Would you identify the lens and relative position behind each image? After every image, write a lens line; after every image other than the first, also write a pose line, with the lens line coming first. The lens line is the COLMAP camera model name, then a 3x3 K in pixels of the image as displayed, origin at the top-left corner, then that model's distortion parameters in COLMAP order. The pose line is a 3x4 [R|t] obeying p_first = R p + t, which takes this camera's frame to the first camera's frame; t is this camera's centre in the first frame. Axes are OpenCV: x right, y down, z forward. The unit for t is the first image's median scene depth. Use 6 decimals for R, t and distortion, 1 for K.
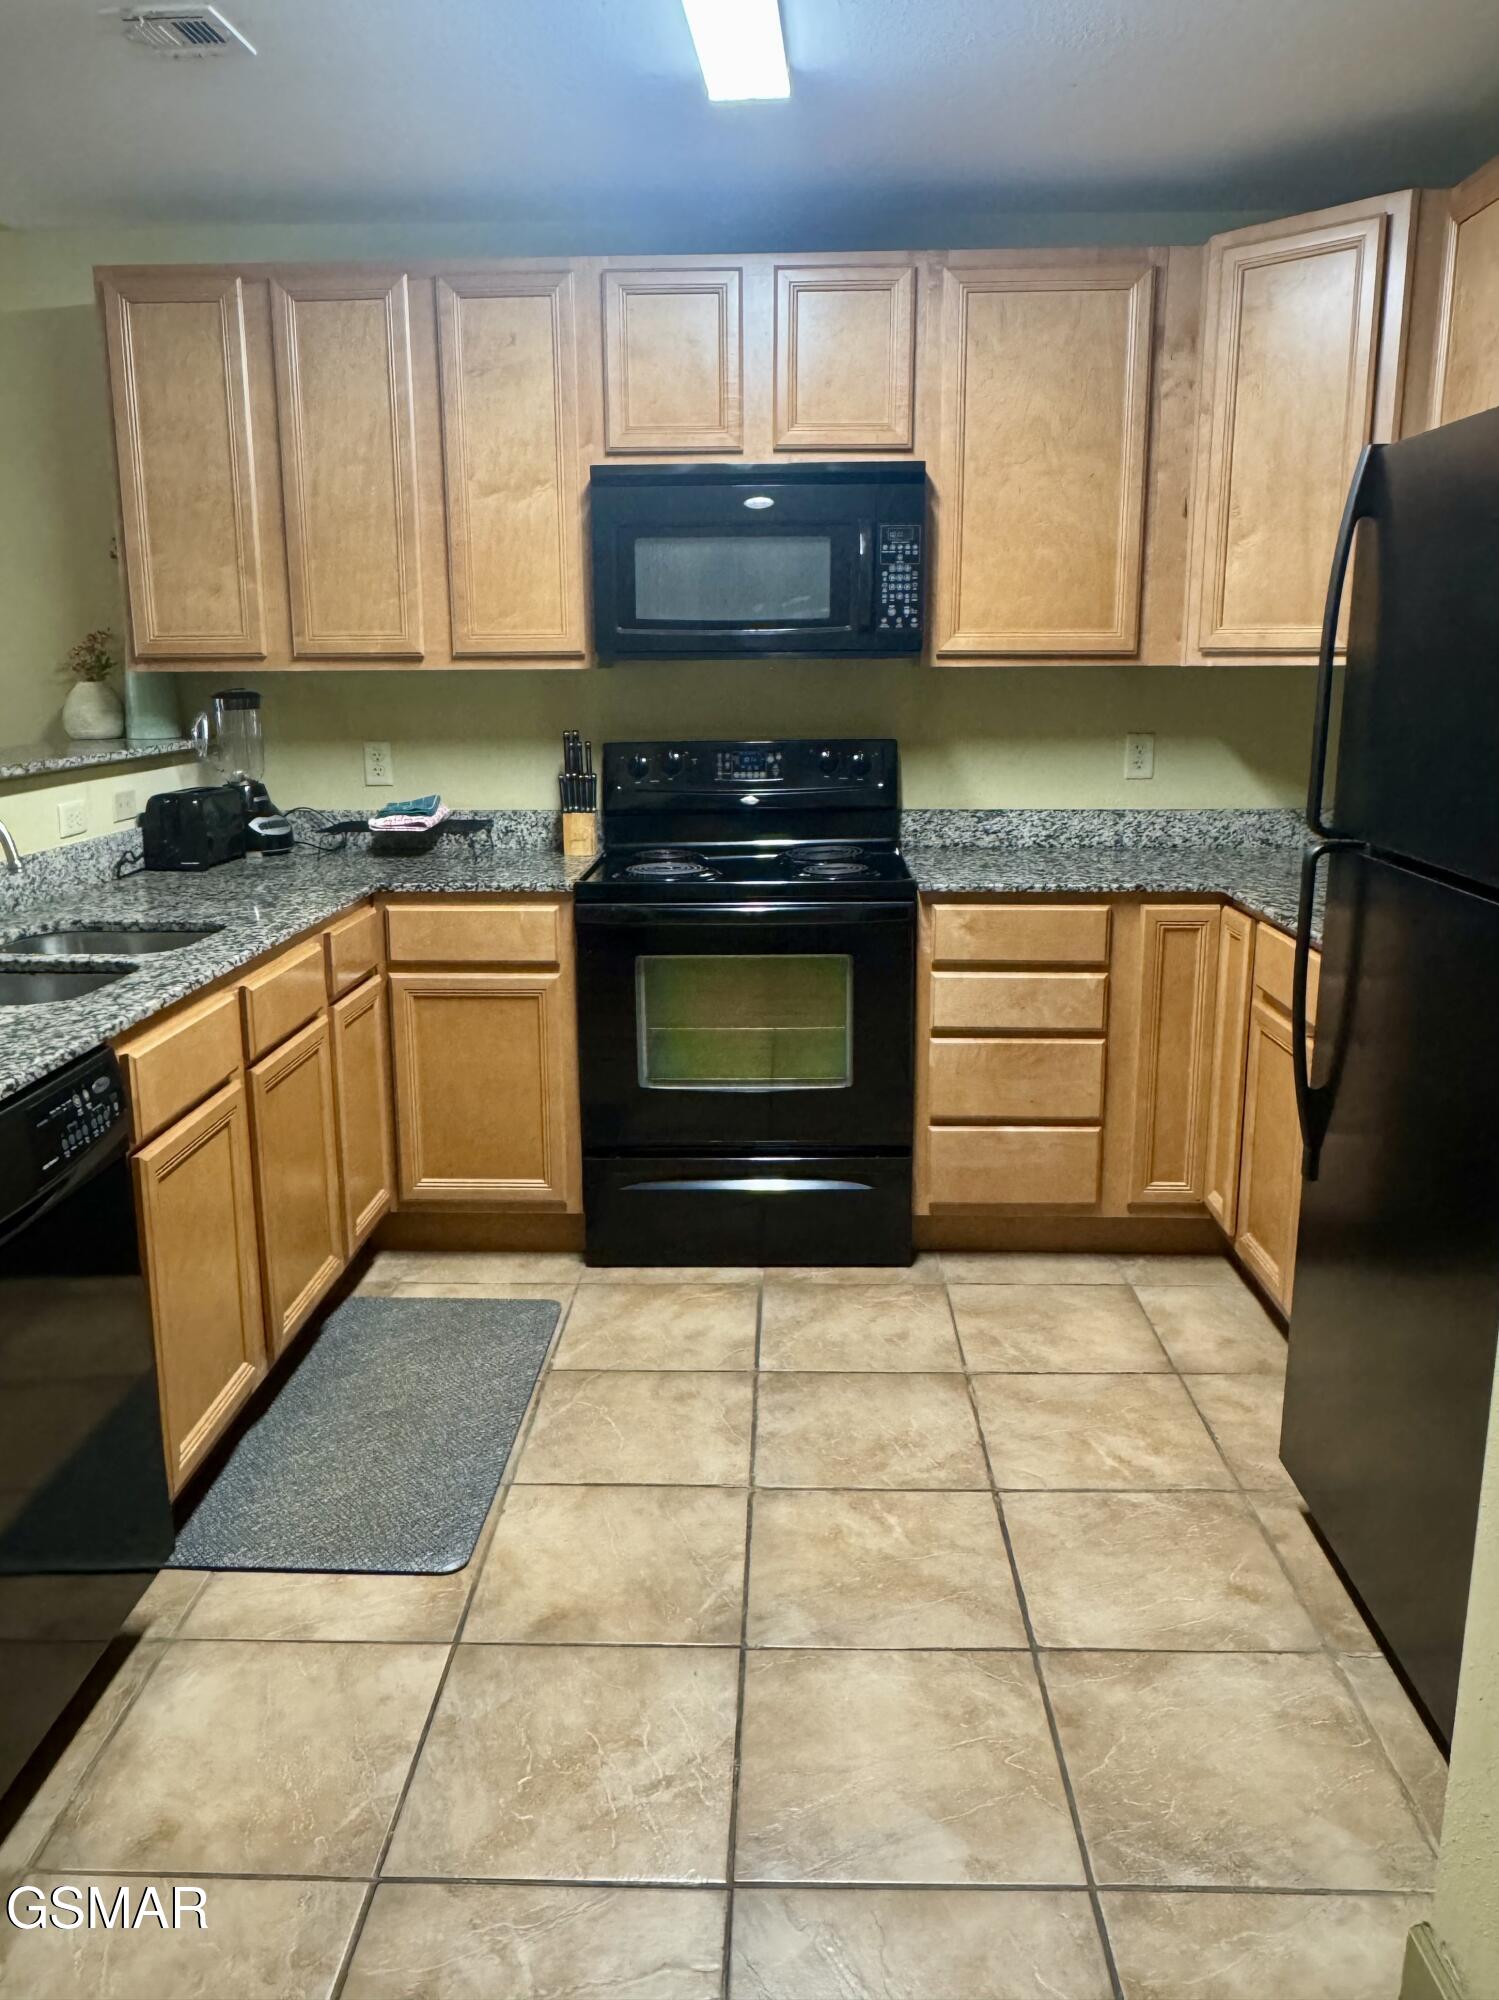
lens RADIAL K [[1472.0, 0, 742.7], [0, 1472.0, 960.2], [0, 0, 1]] dist [0.000349, 0.002918]
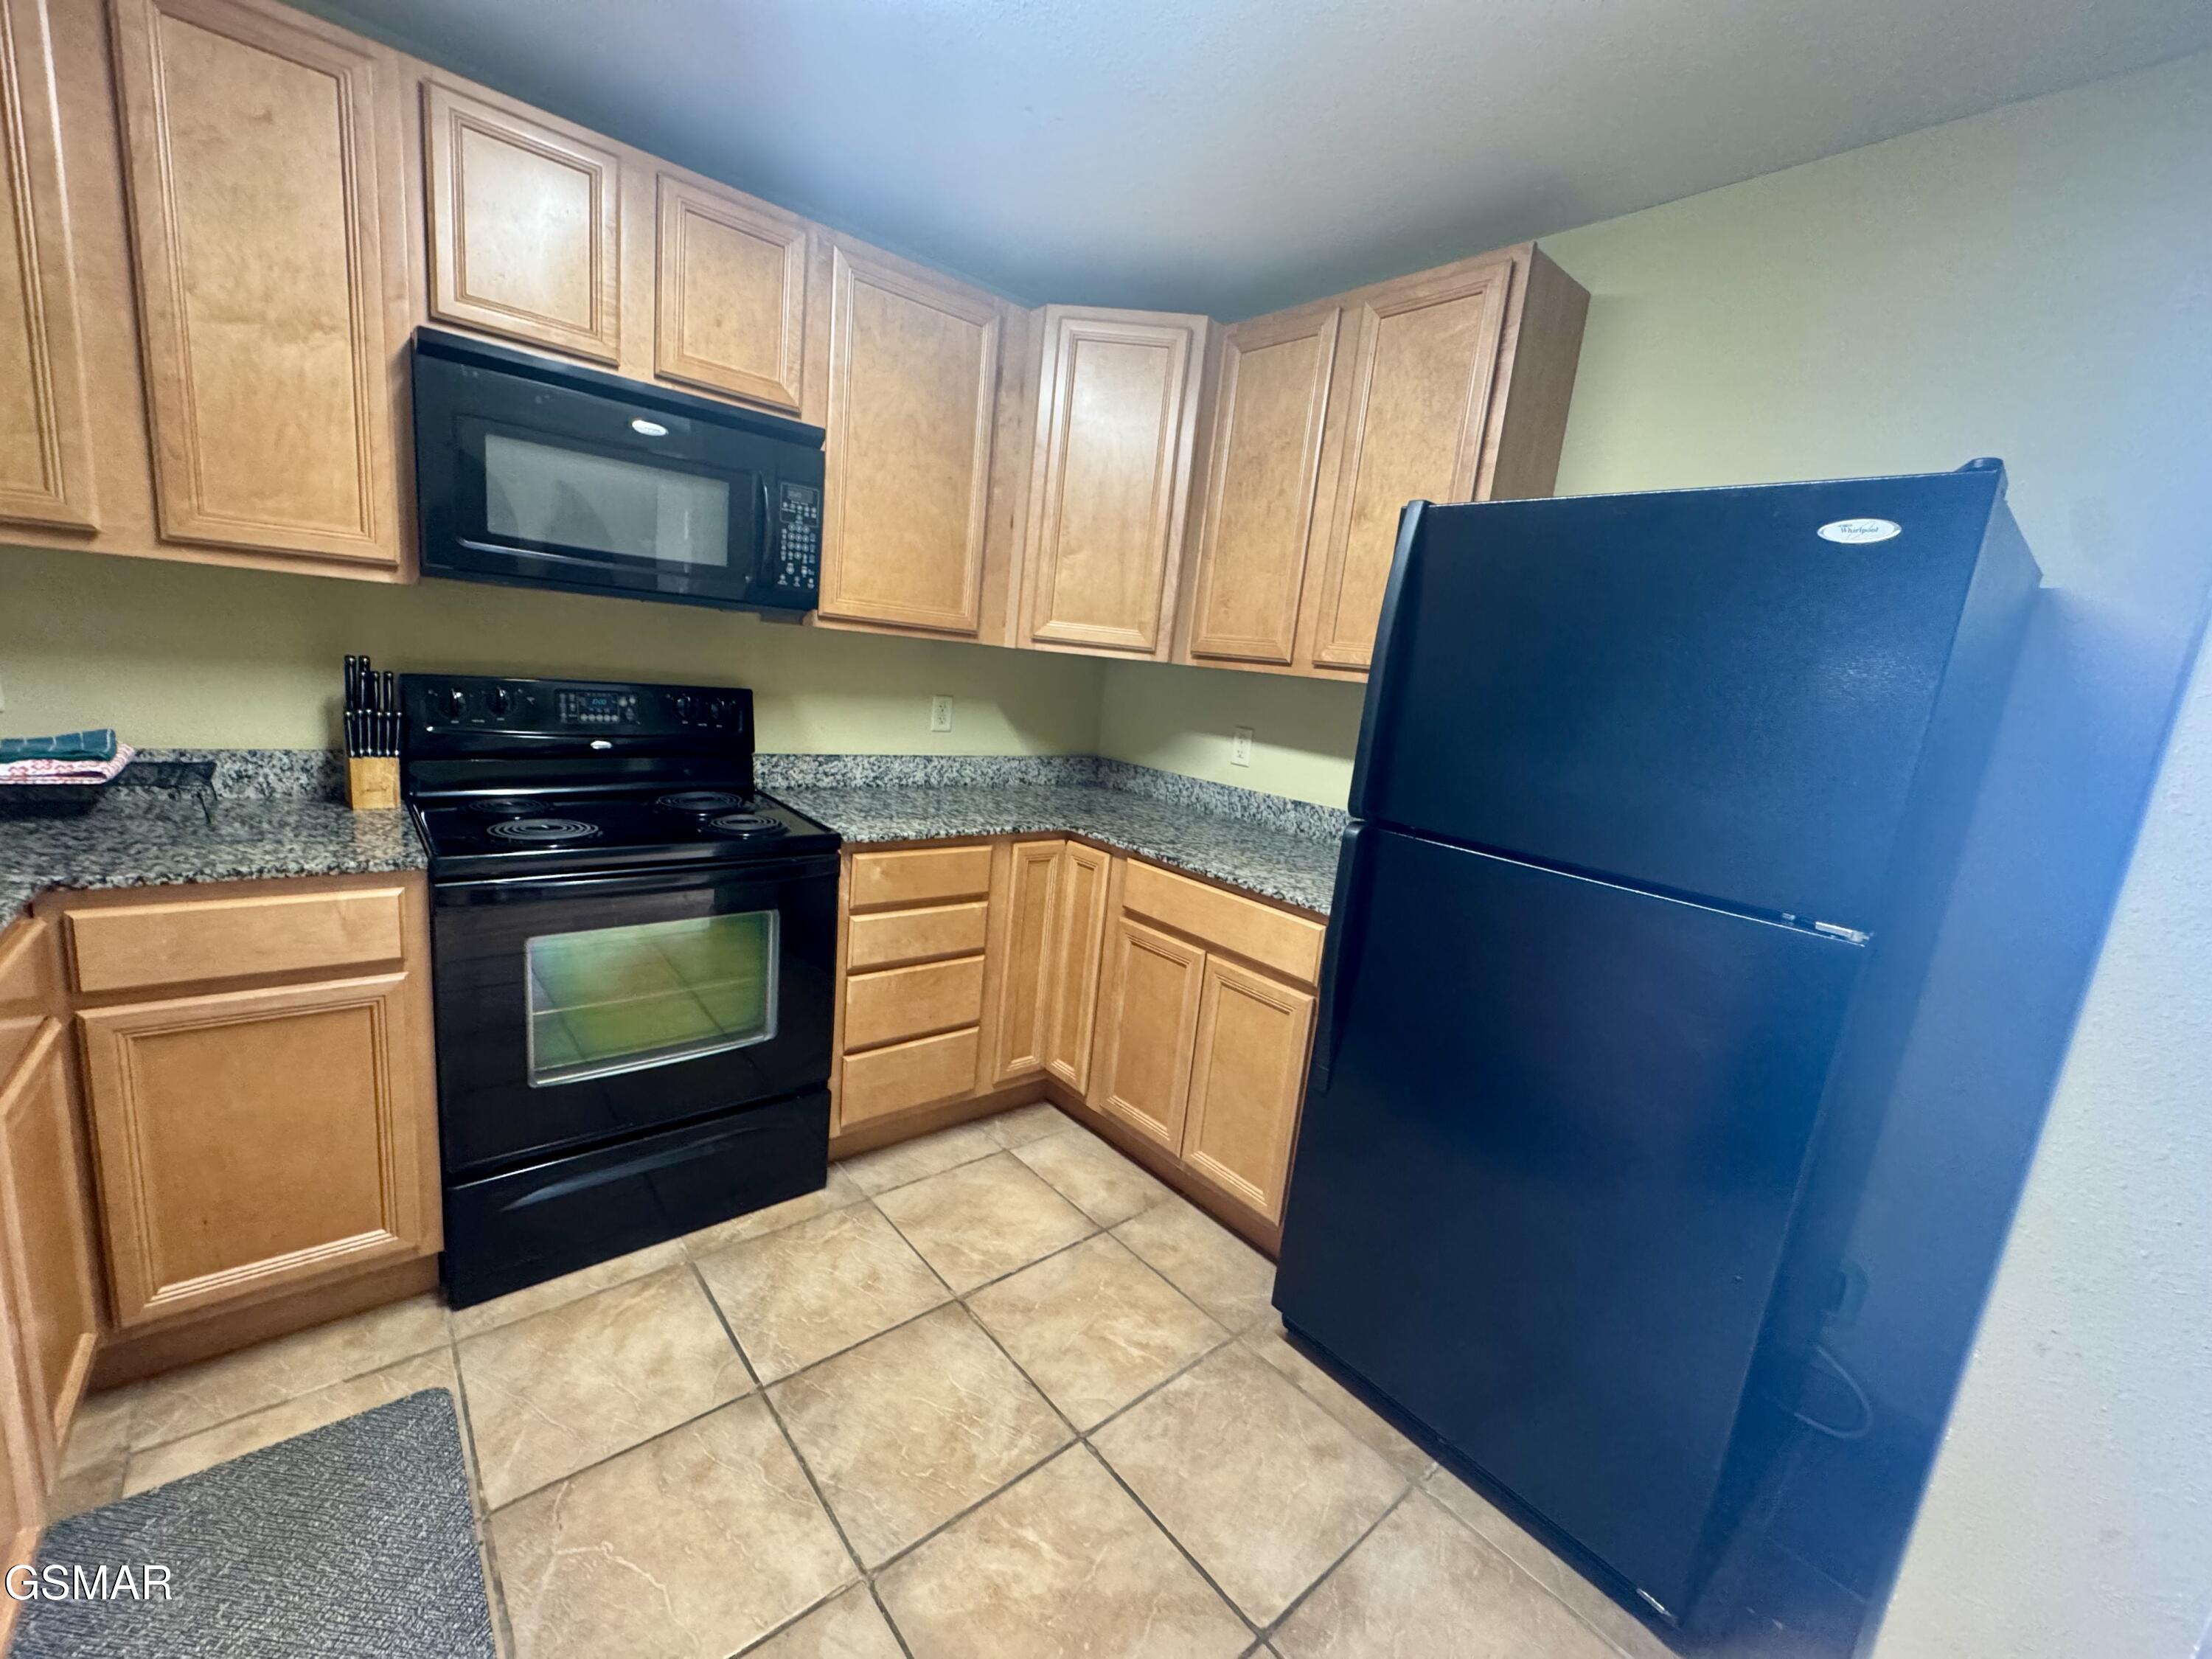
lens RADIAL K [[890.0, 0, 1106.0], [0, 890.0, 829.5], [0, 0, 1]] dist [-0.002909, 0.000141]
pose [[0.730153, -0.049362, 0.681498, -0.170656], [0.033060, 0.998771, 0.036923, -0.071716], [-0.682483, -0.004429, 0.730888, 0.397921]]
